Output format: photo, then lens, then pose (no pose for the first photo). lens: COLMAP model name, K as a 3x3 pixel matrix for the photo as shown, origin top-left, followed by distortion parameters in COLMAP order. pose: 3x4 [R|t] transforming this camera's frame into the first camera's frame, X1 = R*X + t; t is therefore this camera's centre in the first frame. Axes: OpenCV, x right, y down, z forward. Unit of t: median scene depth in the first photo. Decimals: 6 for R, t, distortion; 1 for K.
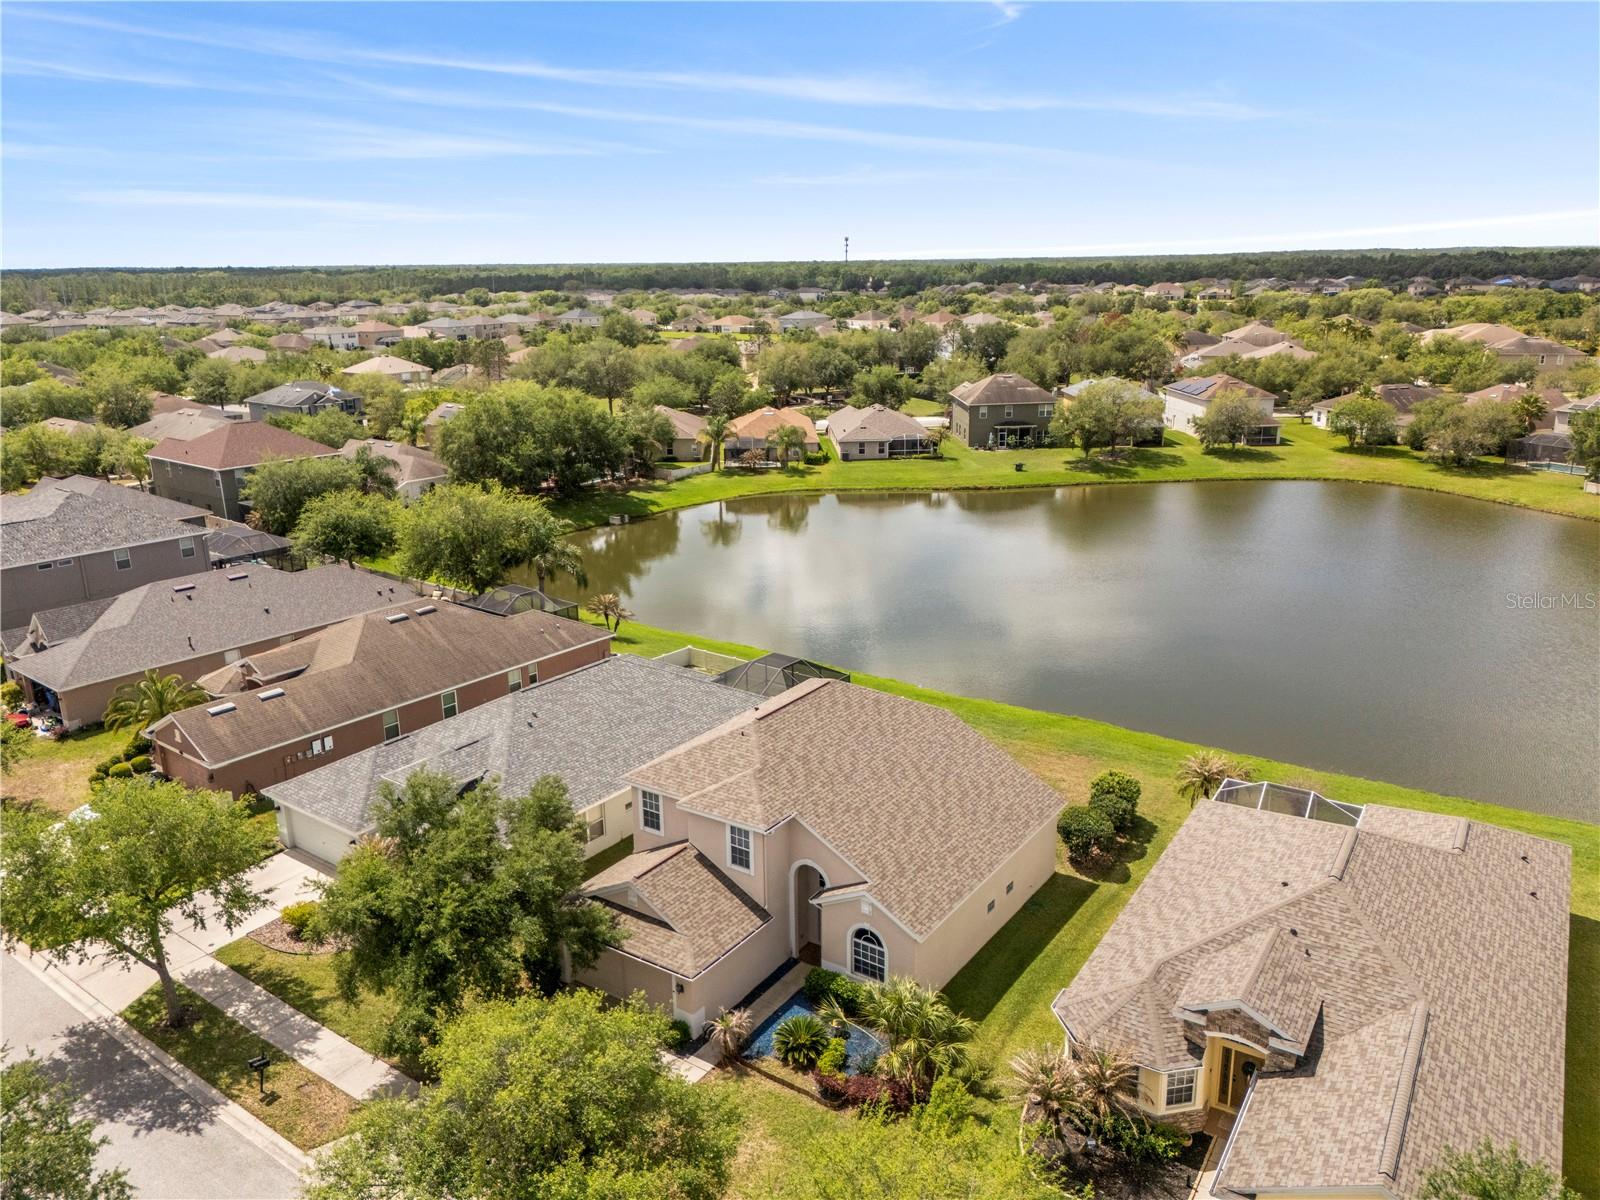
lens RADIAL K [[1175.8, 0, 794.0], [0, 1175.8, 605.6], [0, 0, 1]] dist [0.084860, -0.074867]
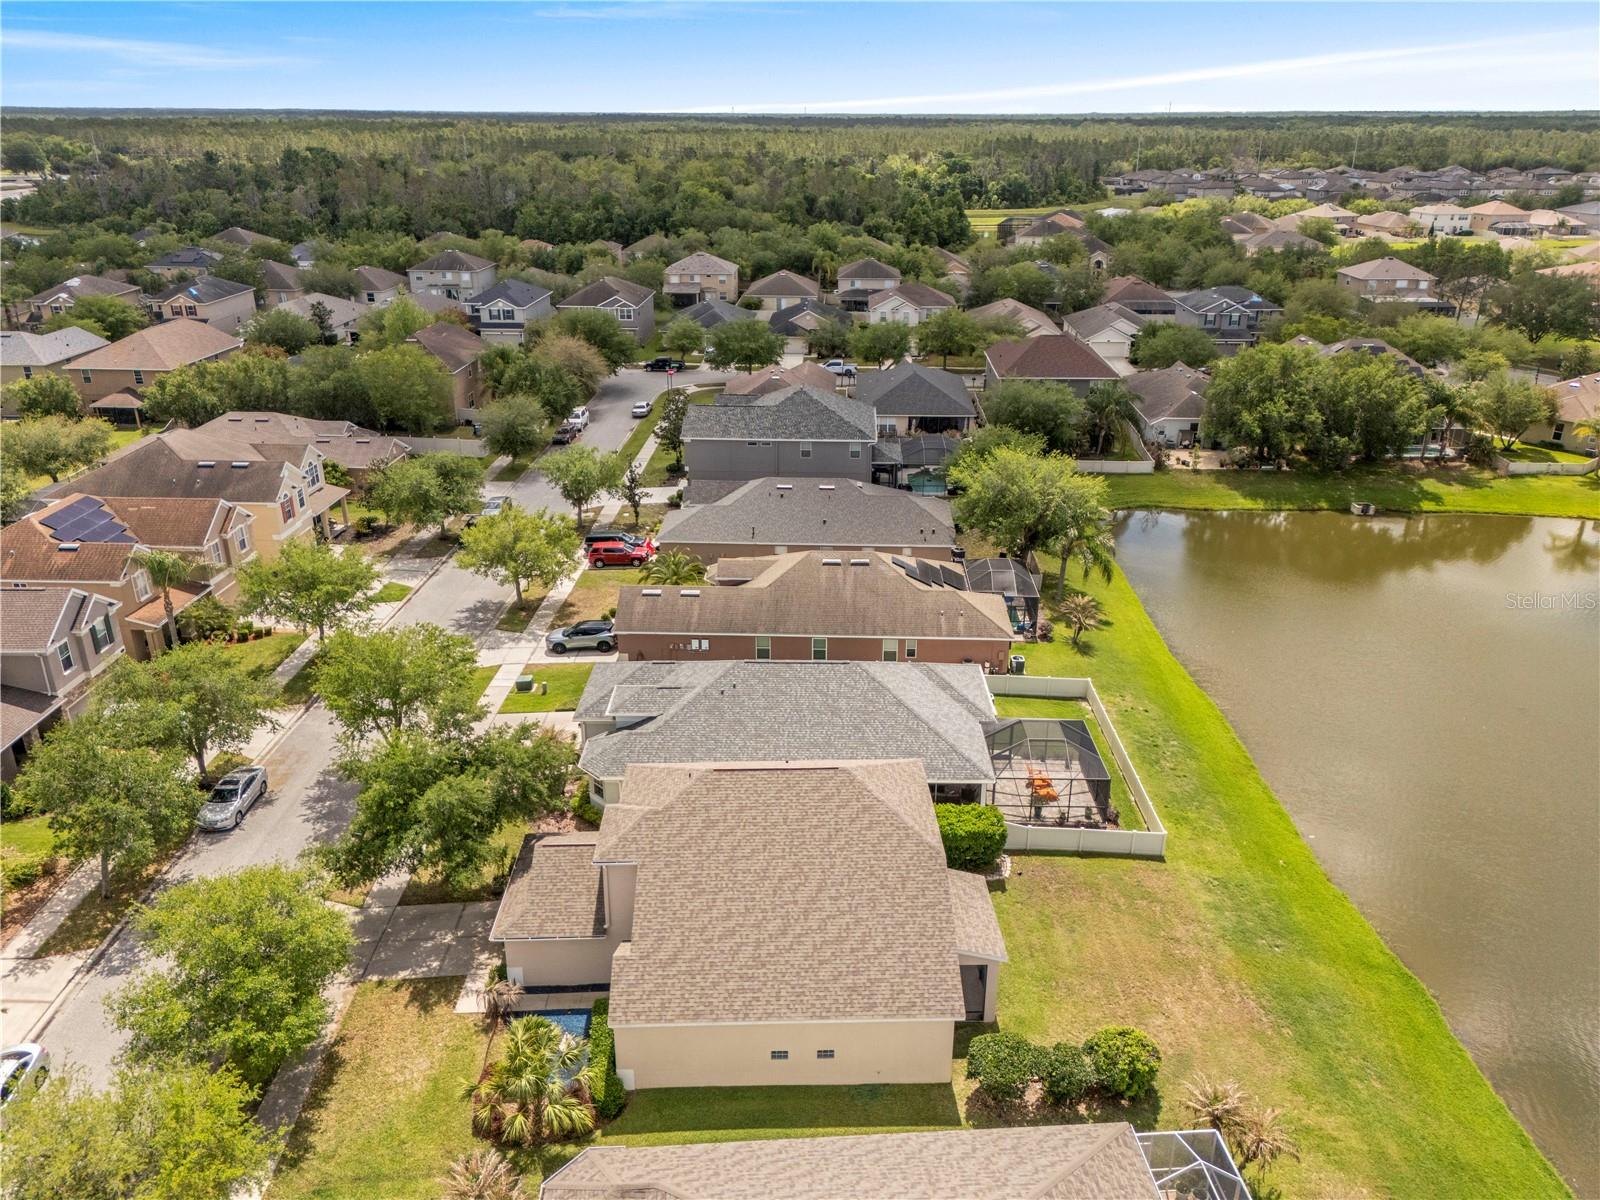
lens RADIAL K [[1175.8, 0, 794.9], [0, 1175.8, 608.0], [0, 0, 1]] dist [0.084860, -0.074867]
pose [[0.593365, 0.324889, -0.736454, 0.228012], [-0.234739, 0.944999, 0.227760, -0.091113], [0.769945, 0.037730, 0.636993, 0.117497]]
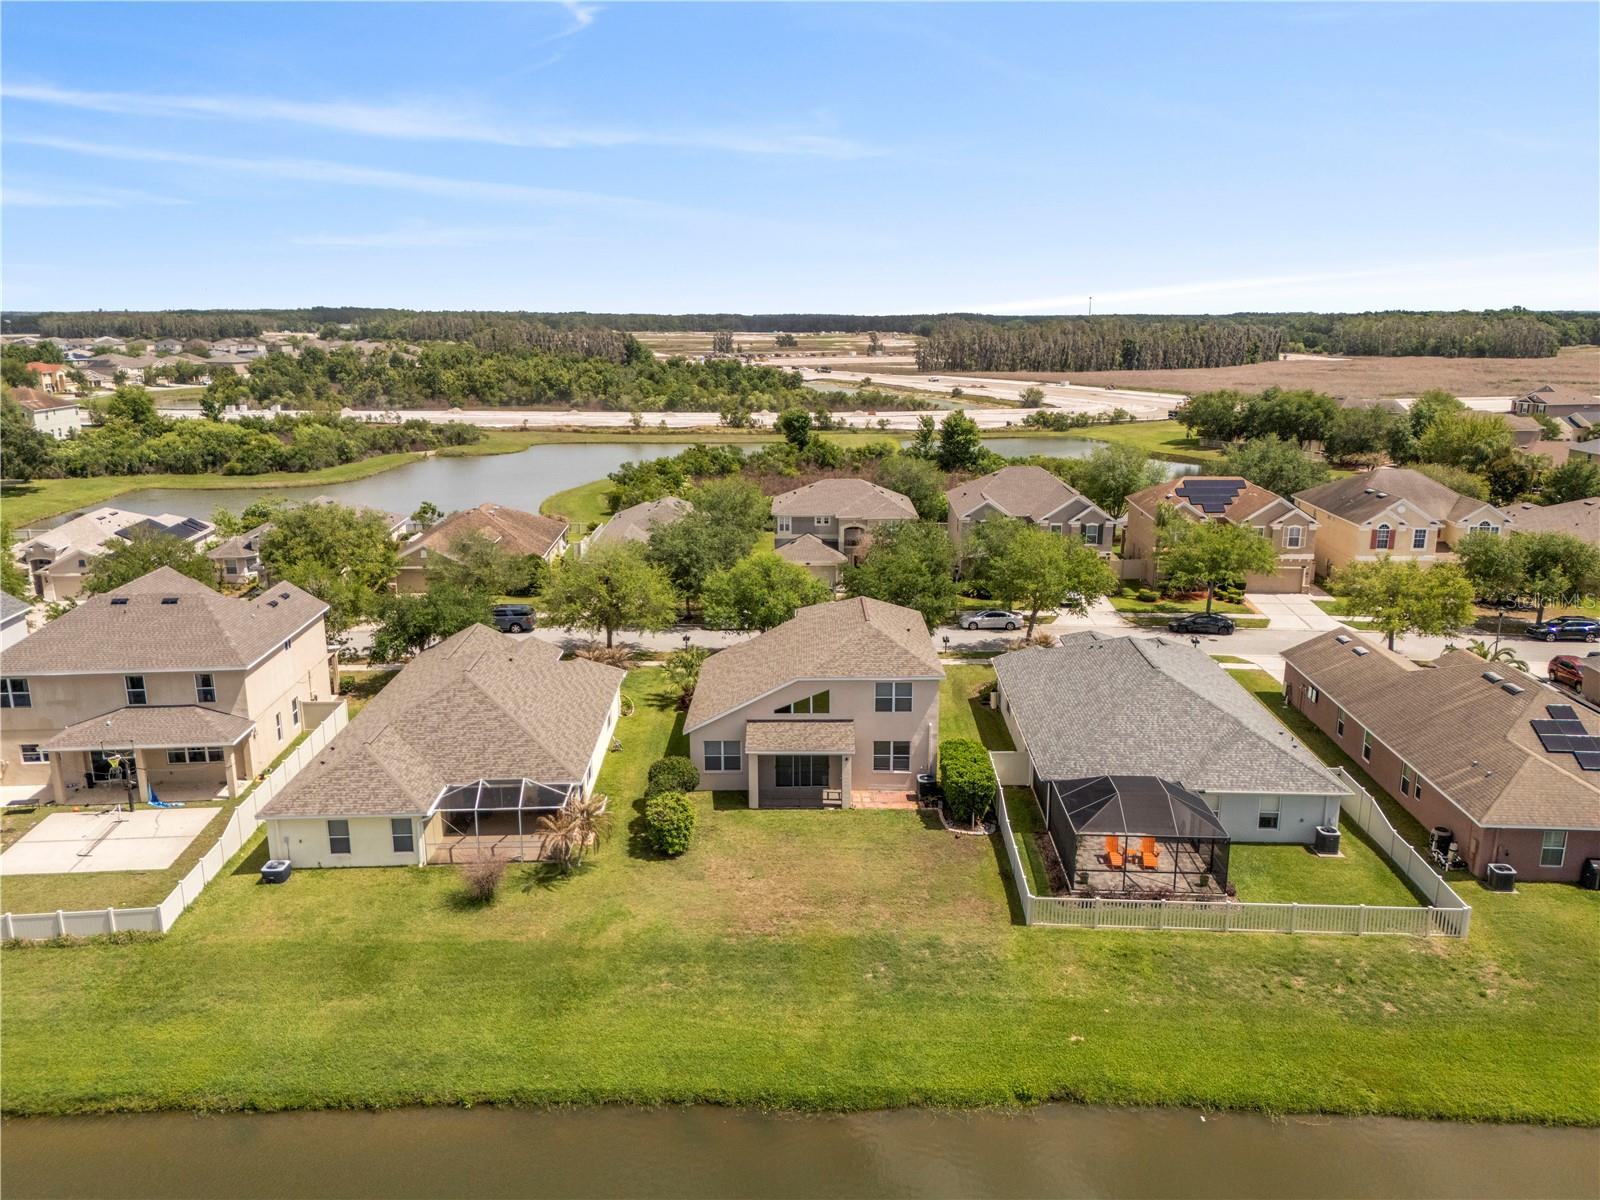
lens RADIAL K [[1175.8, 0, 796.8], [0, 1175.8, 598.3], [0, 0, 1]] dist [0.084860, -0.074867]
pose [[-0.823256, 0.147356, -0.548212, 0.252569], [-0.145538, 0.878656, 0.454733, -0.166242], [0.548697, 0.454147, -0.701913, 0.604768]]
